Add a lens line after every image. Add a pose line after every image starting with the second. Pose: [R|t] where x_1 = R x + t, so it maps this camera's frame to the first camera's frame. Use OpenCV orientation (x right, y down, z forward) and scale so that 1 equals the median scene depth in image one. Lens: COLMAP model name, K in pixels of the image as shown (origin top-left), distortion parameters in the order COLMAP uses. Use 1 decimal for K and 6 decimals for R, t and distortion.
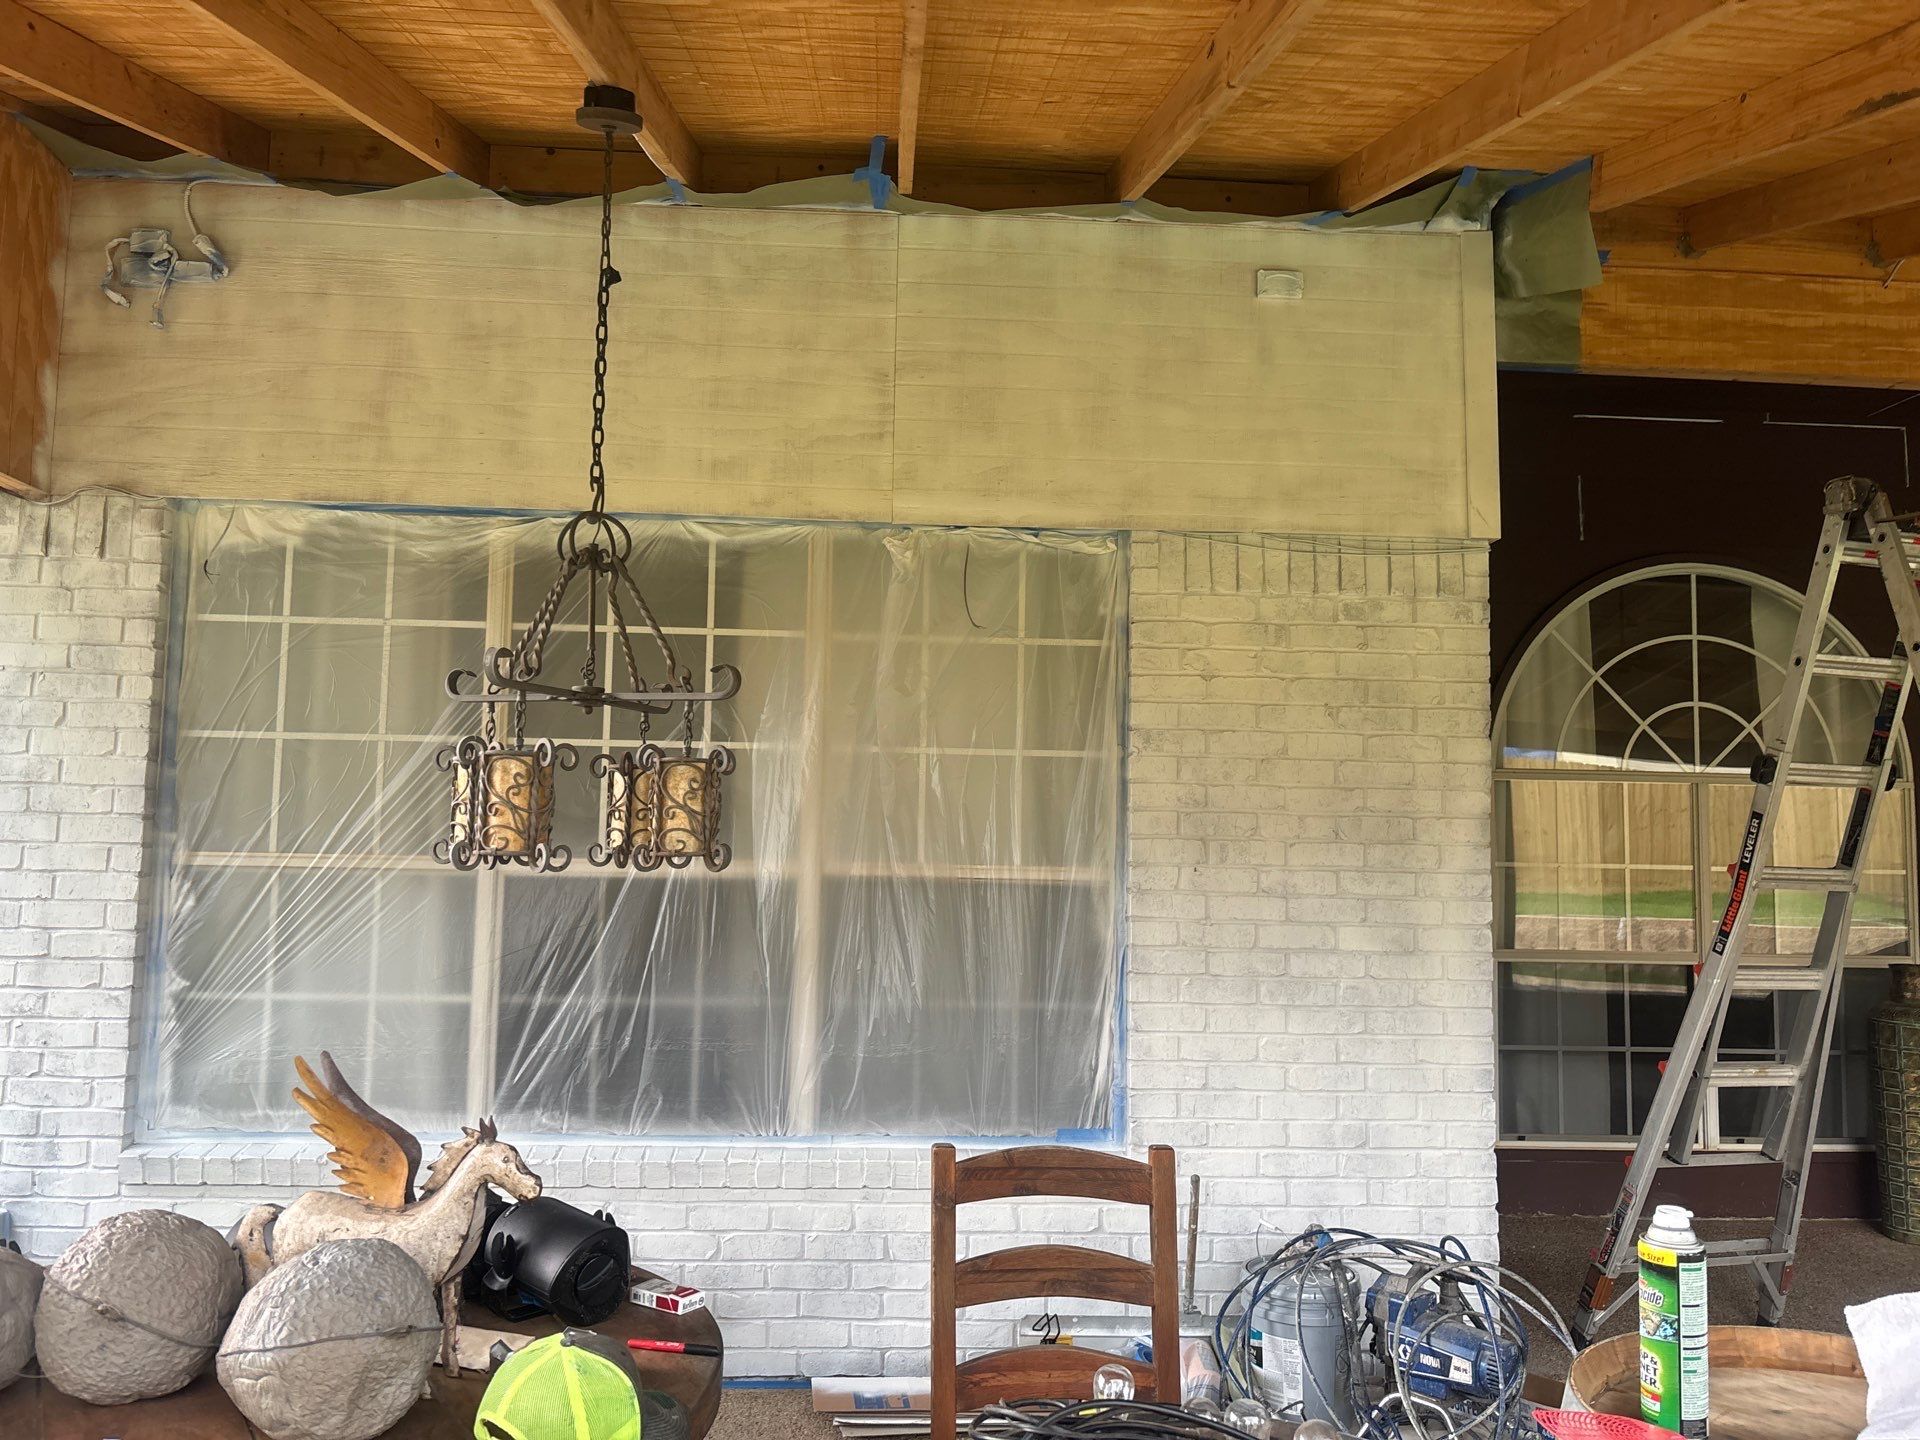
lens RADIAL K [[1462.3, 0, 960.0], [0, 1462.3, 720.0], [0, 0, 1]] dist [0.041354, -0.054073]
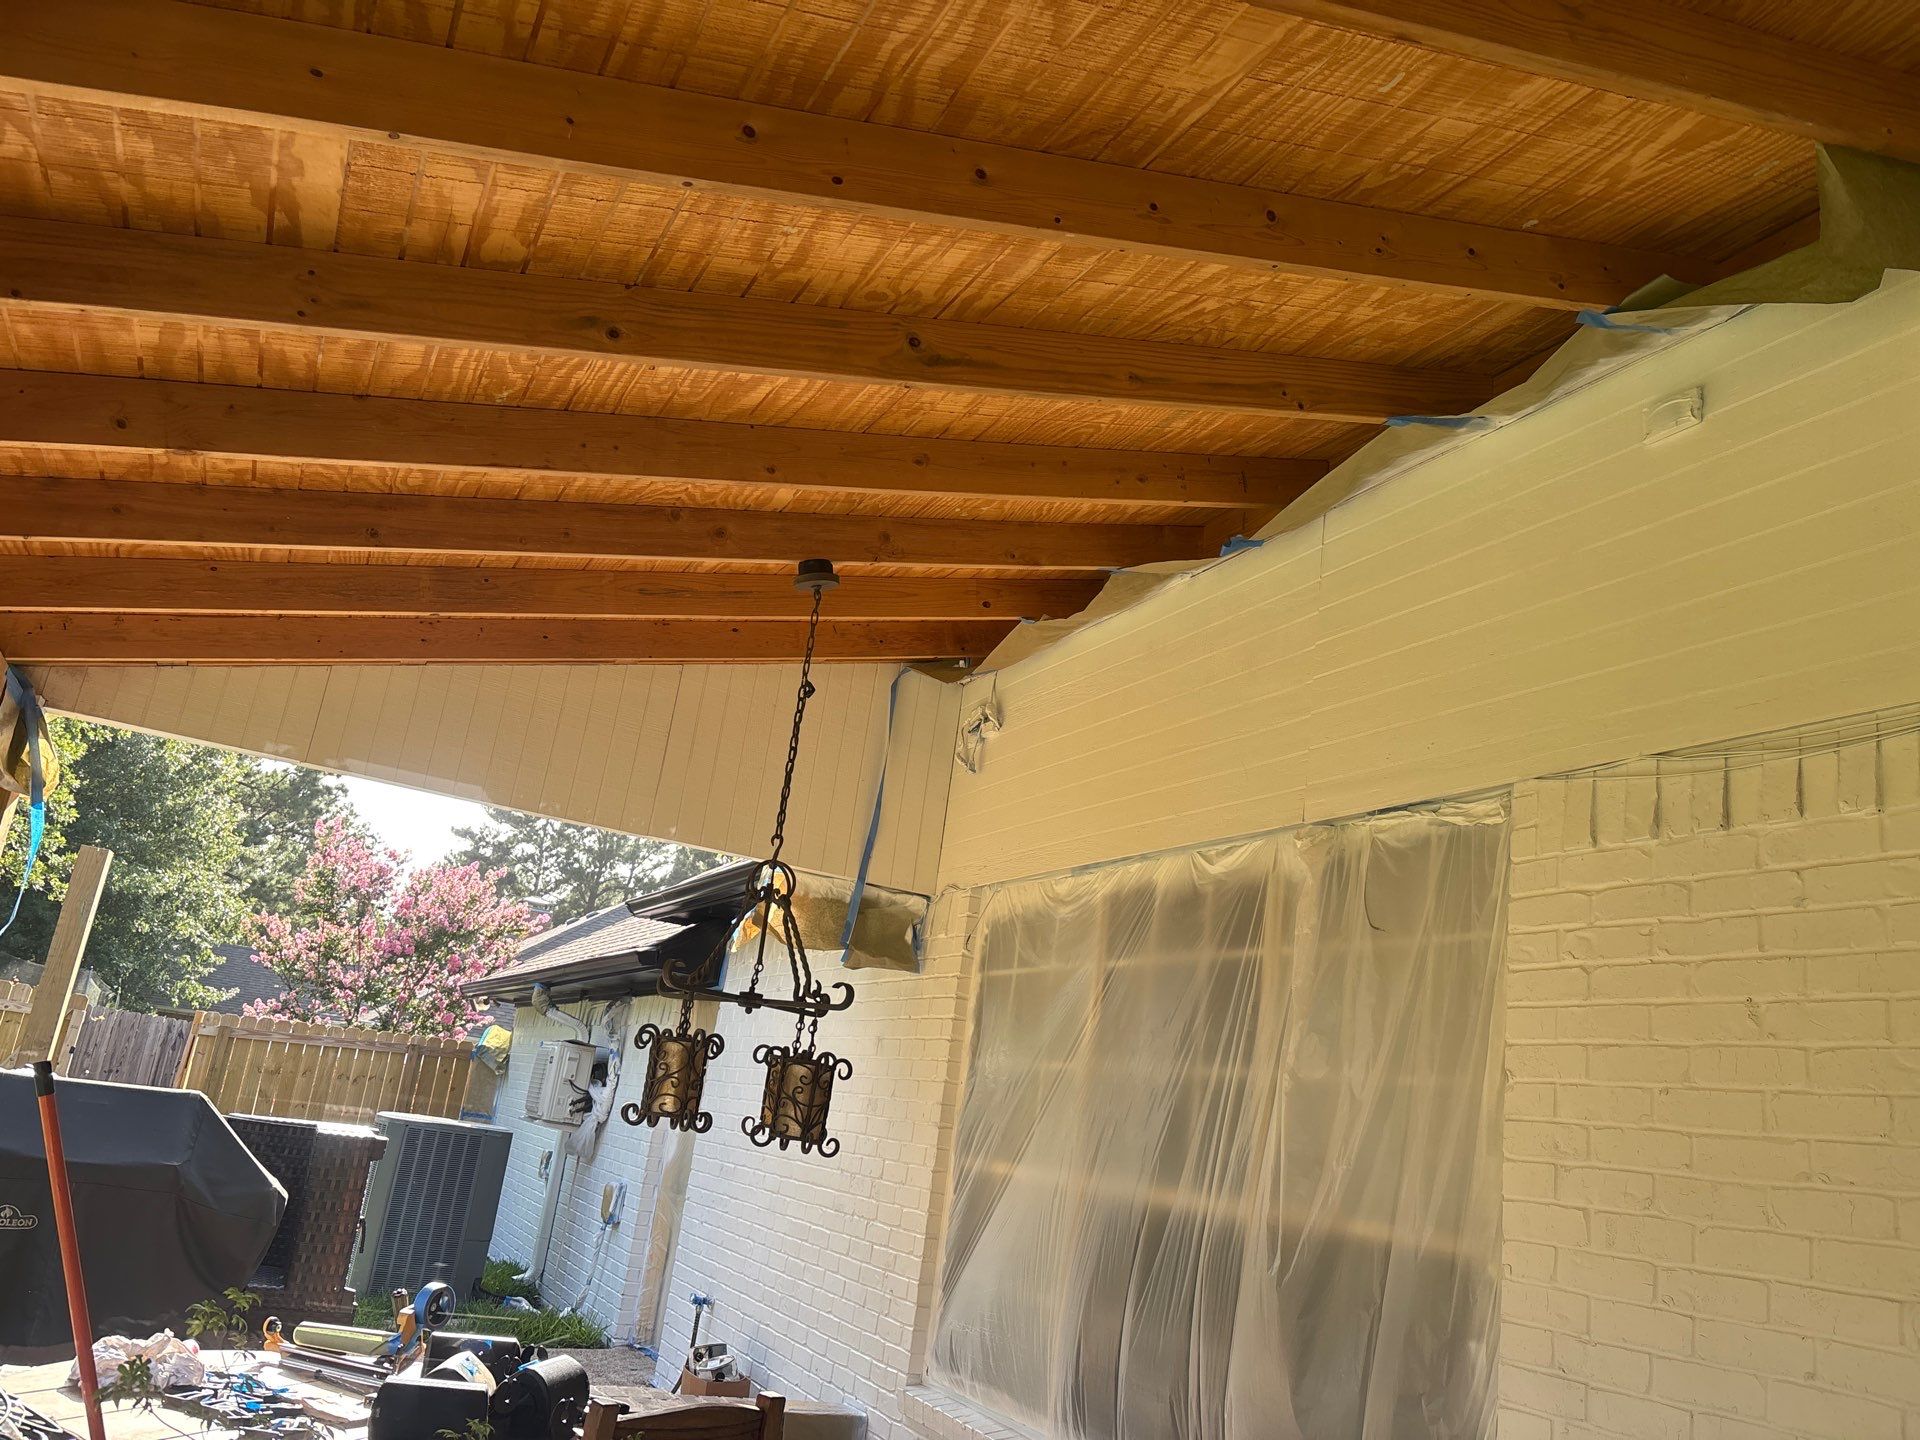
lens RADIAL K [[1462.3, 0, 960.0], [0, 1462.3, 720.0], [0, 0, 1]] dist [0.041354, -0.054073]
pose [[0.406817, -0.222886, -0.885902, 0.698460], [-0.029603, 0.966052, -0.256645, 0.045490], [0.913030, 0.130633, 0.386409, 0.430830]]
